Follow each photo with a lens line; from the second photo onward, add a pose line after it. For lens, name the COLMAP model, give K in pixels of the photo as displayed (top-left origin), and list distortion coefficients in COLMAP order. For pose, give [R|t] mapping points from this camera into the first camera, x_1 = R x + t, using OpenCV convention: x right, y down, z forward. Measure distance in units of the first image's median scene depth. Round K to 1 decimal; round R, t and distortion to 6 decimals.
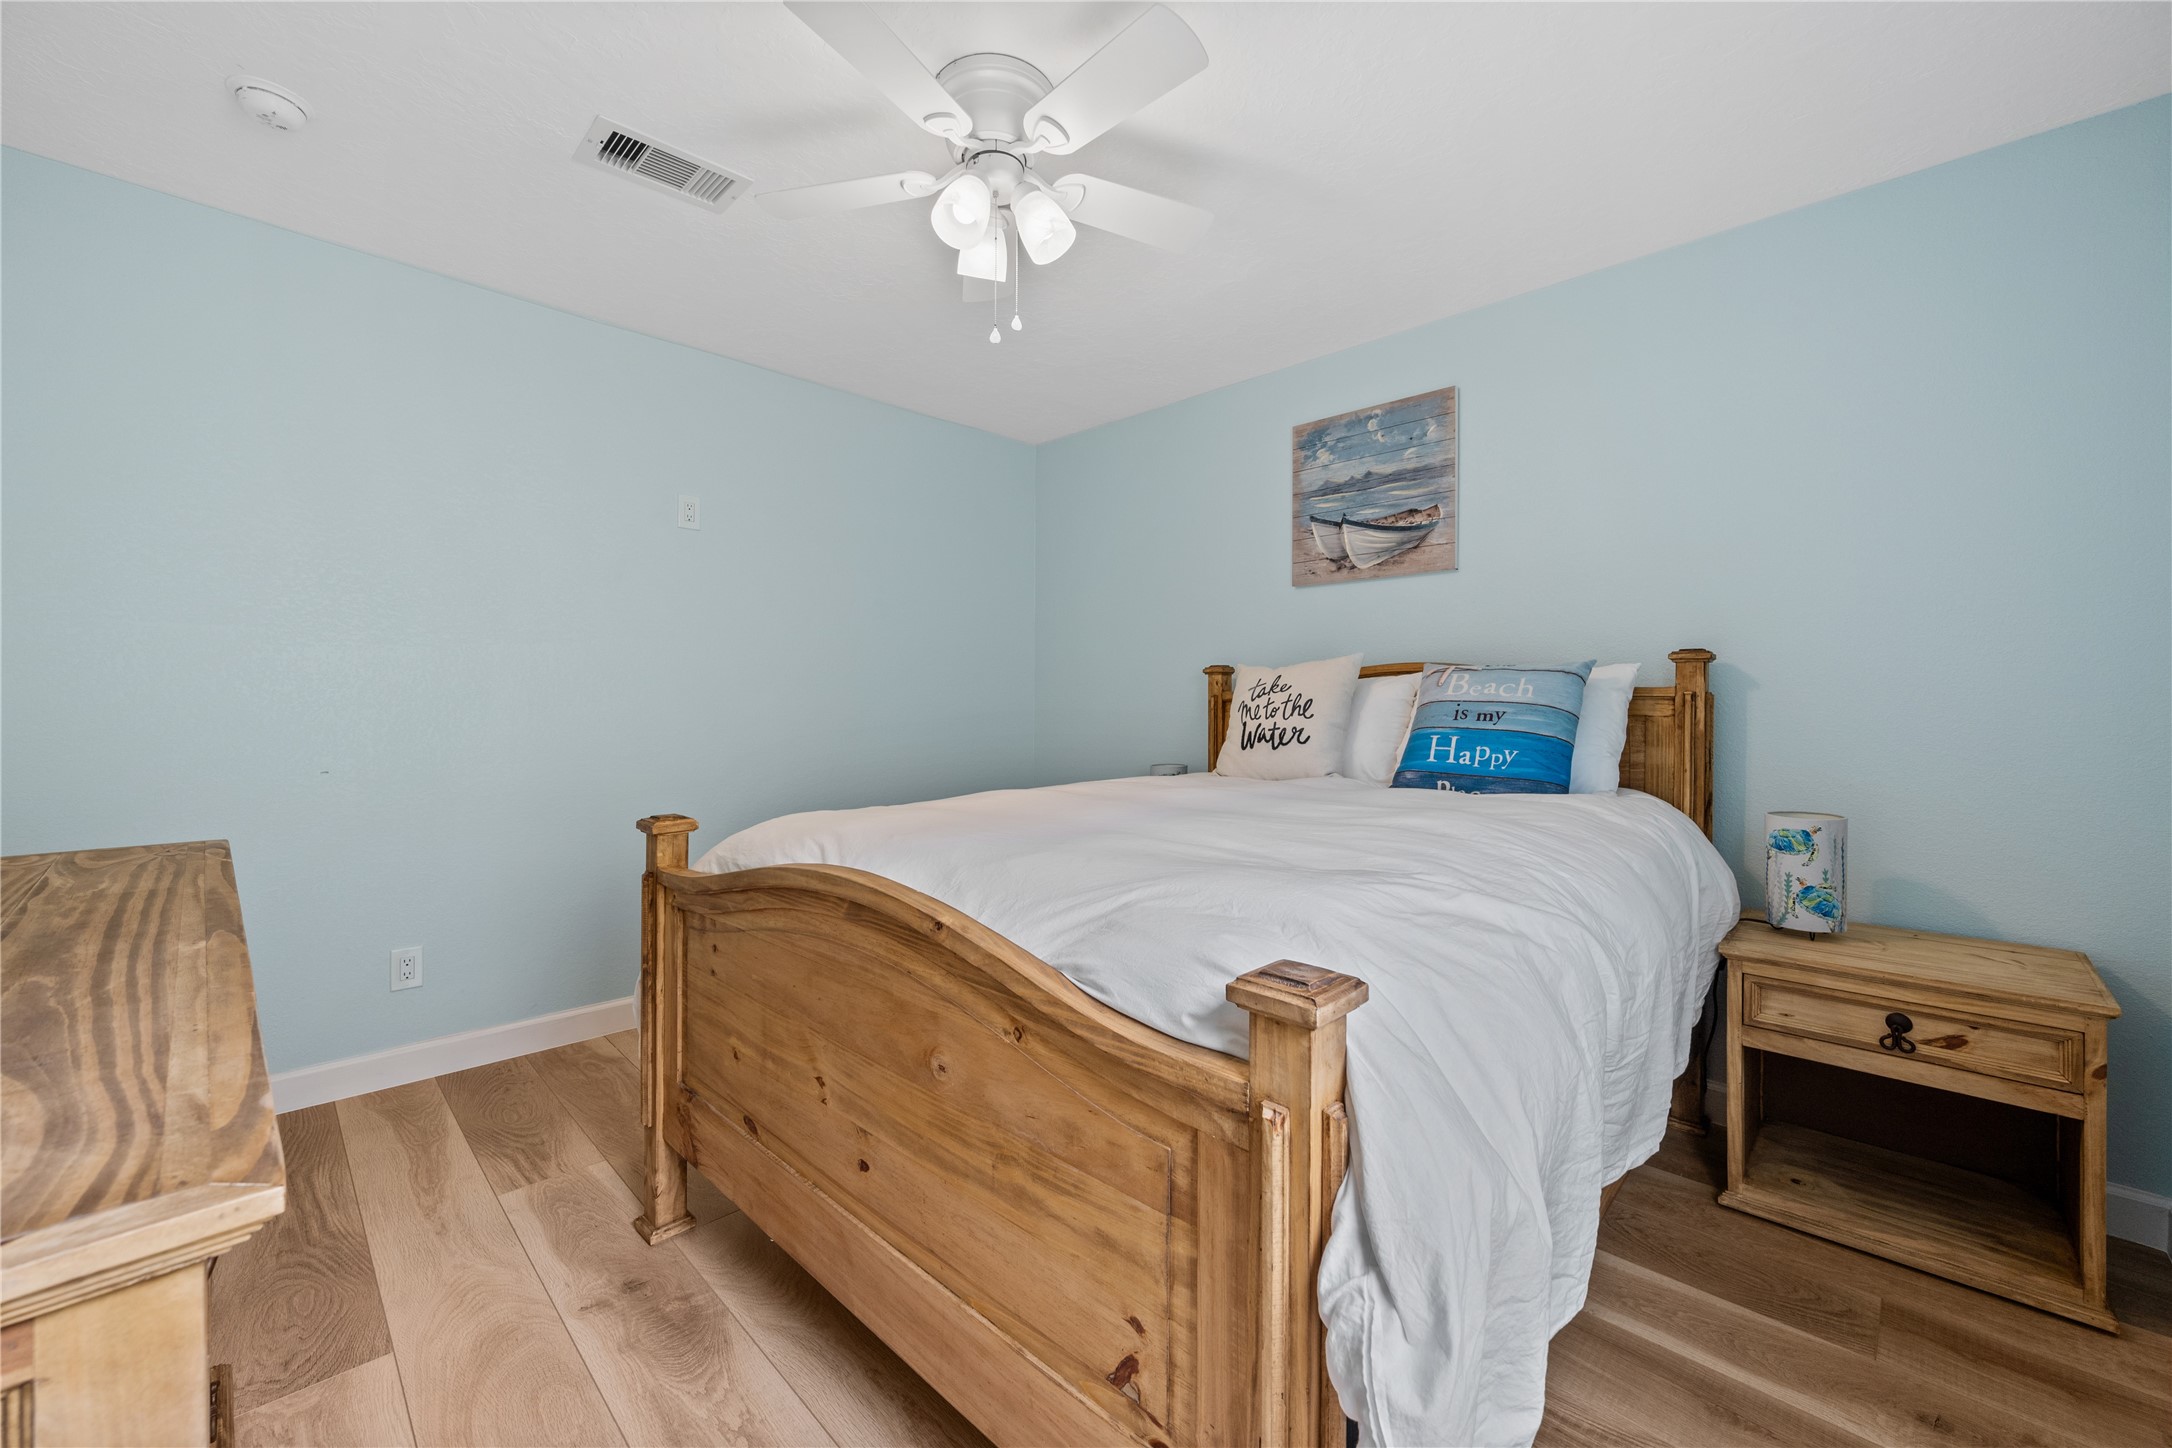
lens RADIAL K [[861.9, 0, 1102.4], [0, 861.9, 712.5], [0, 0, 1]] dist [-0.000417, 0.001104]
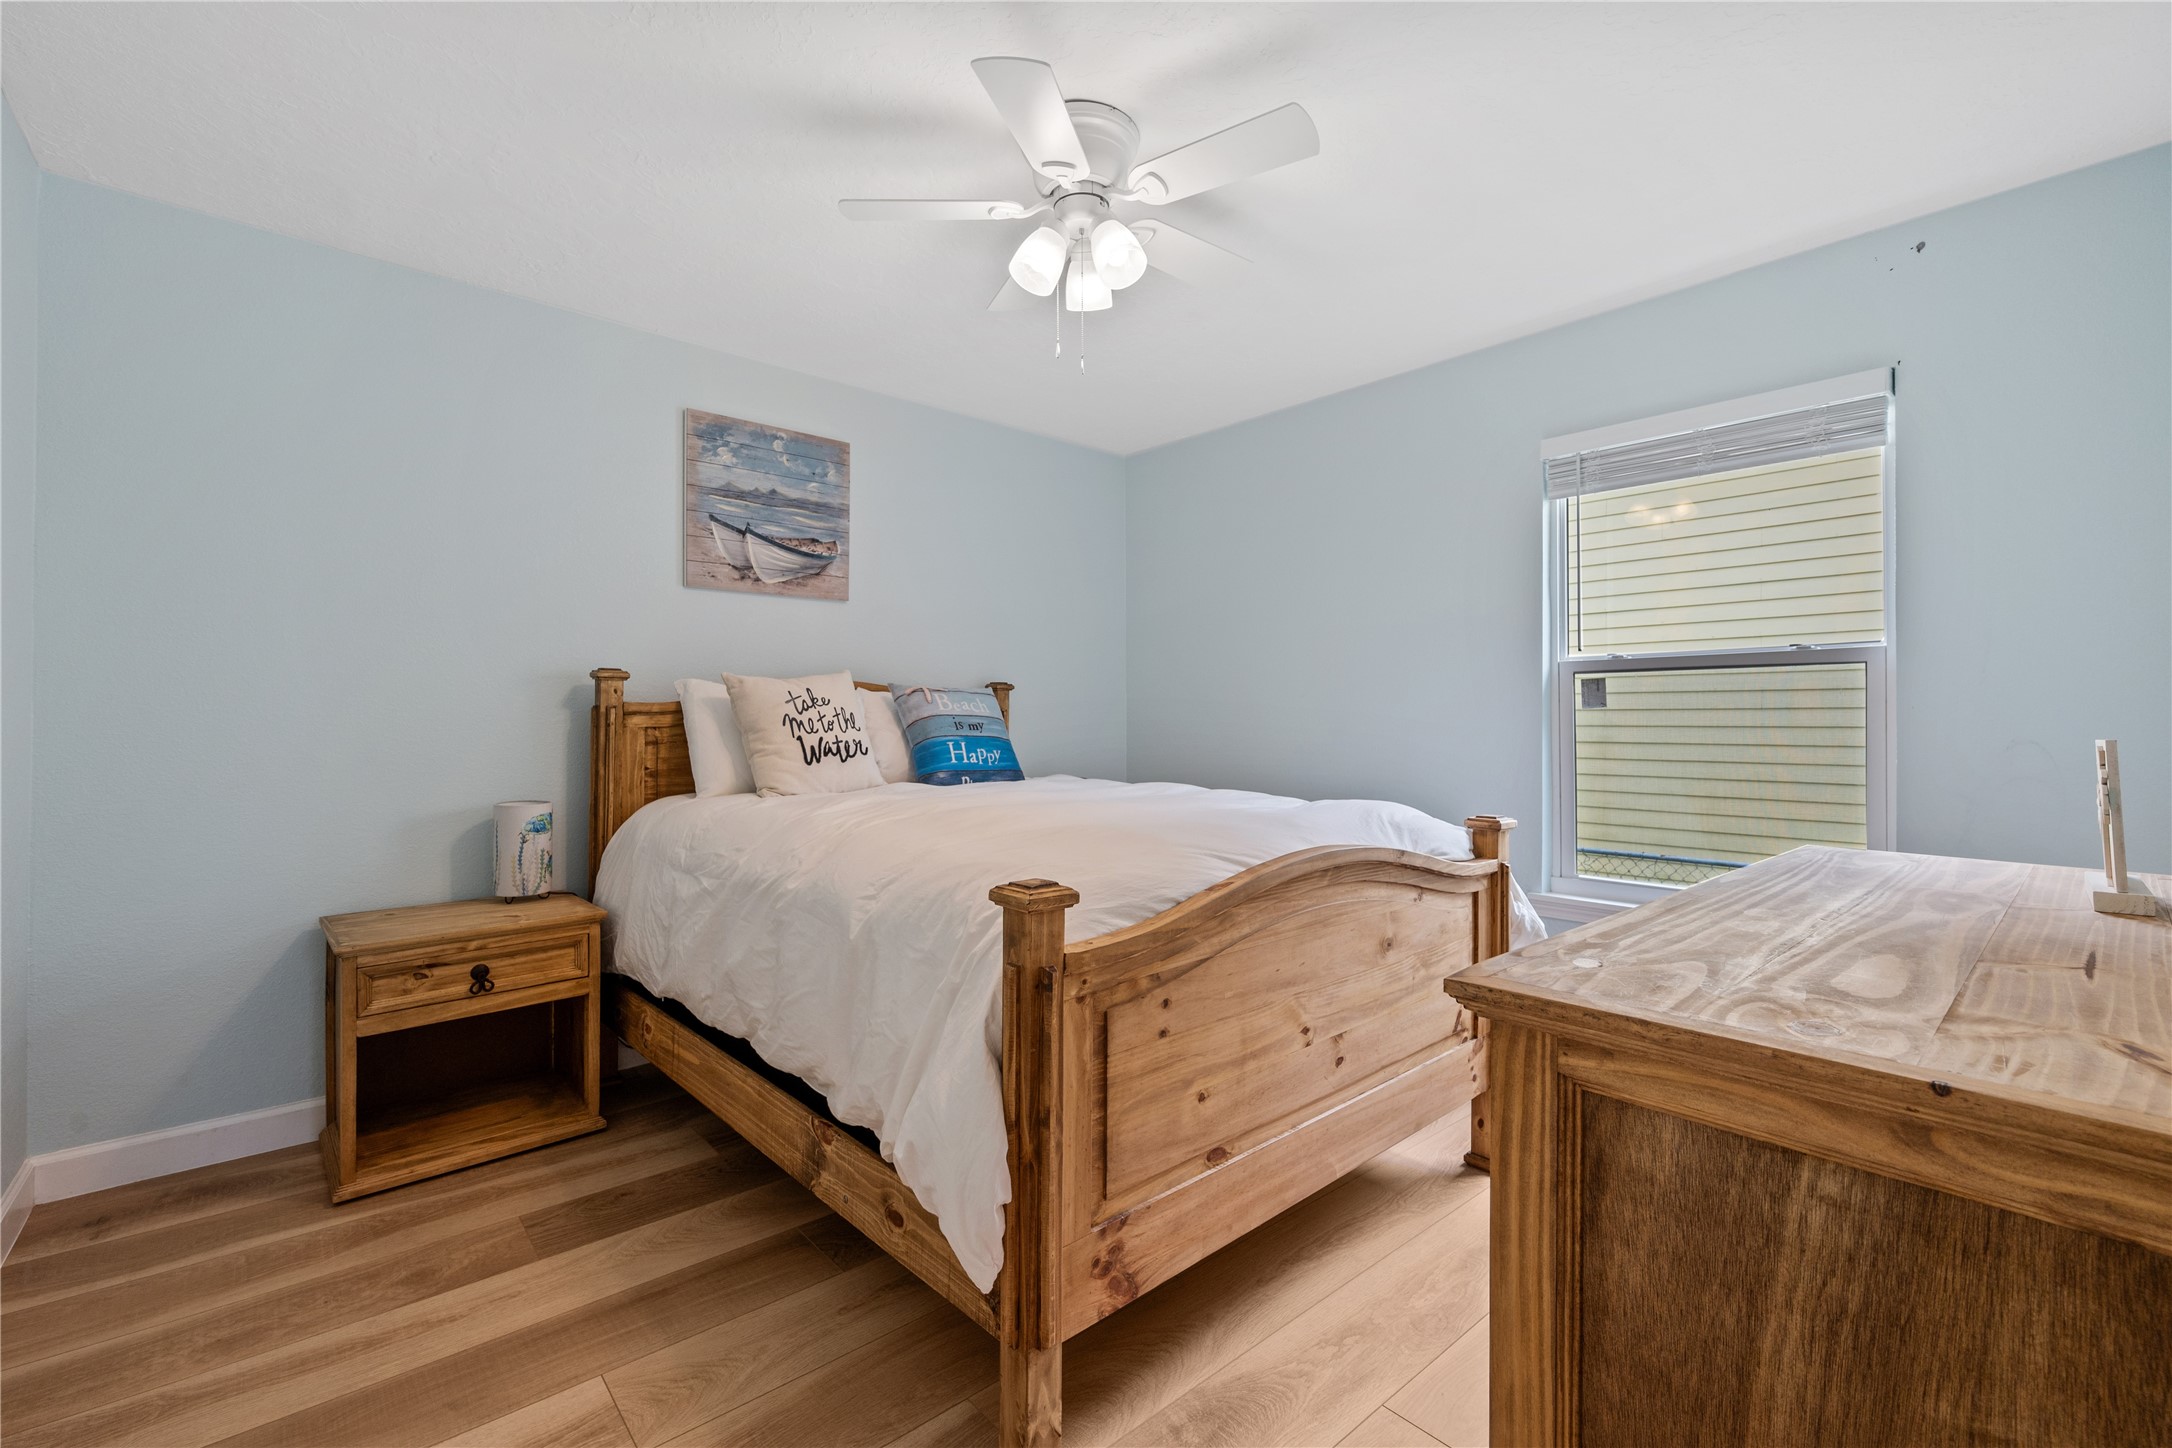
lens RADIAL K [[902.7, 0, 1101.2], [0, 902.7, 718.3], [0, 0, 1]] dist [0.001940, -0.000039]
pose [[0.081624, 0.000007, 0.996663, -0.747205], [0.010817, 0.999941, -0.000893, -0.003930], [-0.996604, 0.010854, 0.081619, 0.547244]]
